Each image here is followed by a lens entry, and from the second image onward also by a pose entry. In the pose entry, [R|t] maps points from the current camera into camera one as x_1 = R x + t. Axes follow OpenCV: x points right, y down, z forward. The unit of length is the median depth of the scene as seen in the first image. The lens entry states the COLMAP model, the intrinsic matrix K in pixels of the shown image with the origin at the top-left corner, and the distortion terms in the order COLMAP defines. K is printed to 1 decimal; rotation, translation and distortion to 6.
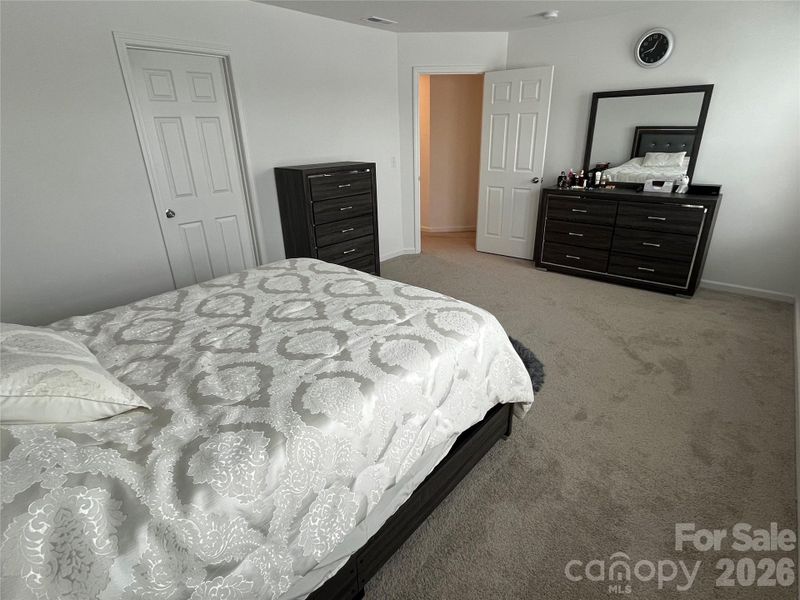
lens RADIAL K [[425.9, 0, 401.8], [0, 425.9, 301.7], [0, 0, 1]] dist [0.002451, -0.001907]
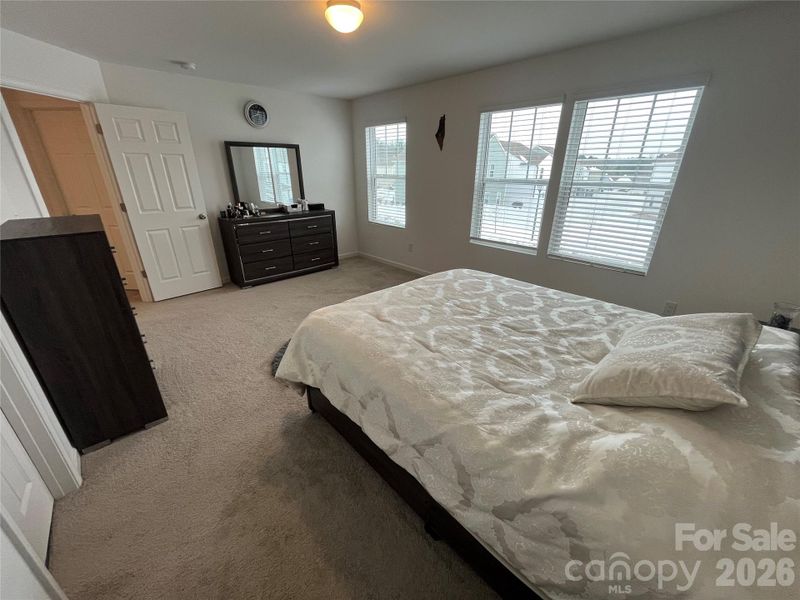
lens RADIAL K [[325.4, 0, 402.3], [0, 325.4, 301.2], [0, 0, 1]] dist [0.000090, -0.000219]
pose [[0.106469, -0.355814, 0.928472, -0.542472], [0.373095, 0.879847, 0.294396, -0.166232], [-0.921664, 0.315064, 0.226428, 0.455189]]
